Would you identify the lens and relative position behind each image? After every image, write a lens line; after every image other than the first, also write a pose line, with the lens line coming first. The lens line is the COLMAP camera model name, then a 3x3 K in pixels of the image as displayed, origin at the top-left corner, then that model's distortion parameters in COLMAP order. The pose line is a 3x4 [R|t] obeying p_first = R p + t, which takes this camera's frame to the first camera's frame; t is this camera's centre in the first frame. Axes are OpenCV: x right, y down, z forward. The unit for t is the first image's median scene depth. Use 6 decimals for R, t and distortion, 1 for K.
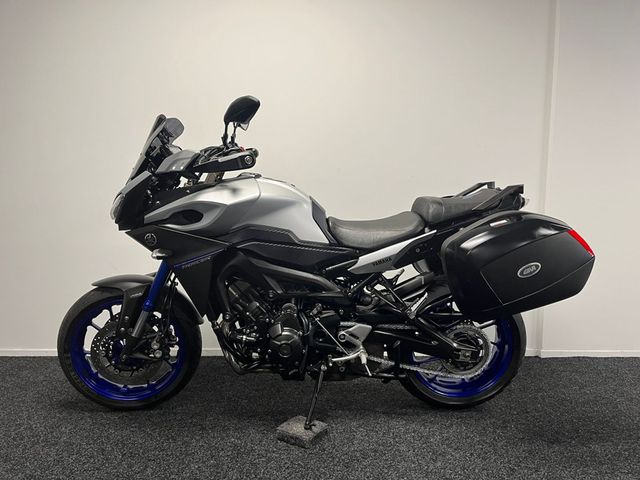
lens RADIAL K [[476.7, 0, 320.0], [0, 476.7, 240.0], [0, 0, 1]] dist [0.091603, 0.000276]
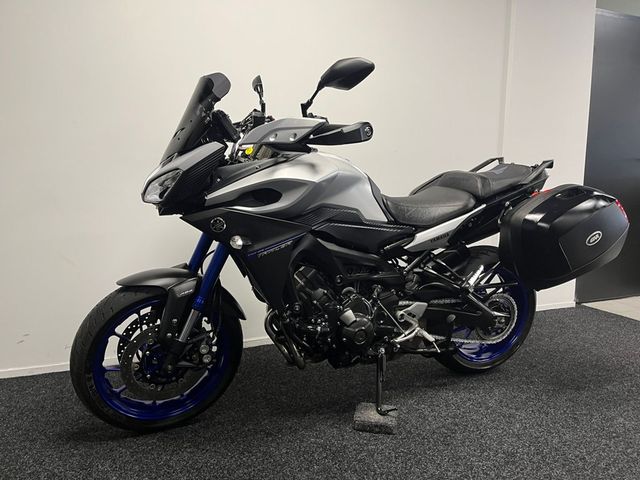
lens RADIAL K [[476.7, 0, 320.0], [0, 476.7, 240.0], [0, 0, 1]] dist [0.091603, 0.000276]
pose [[0.940880, -0.052102, 0.334709, -0.433784], [0.036674, 0.997960, 0.052254, -0.011297], [-0.336749, -0.036890, 0.940871, 0.143916]]
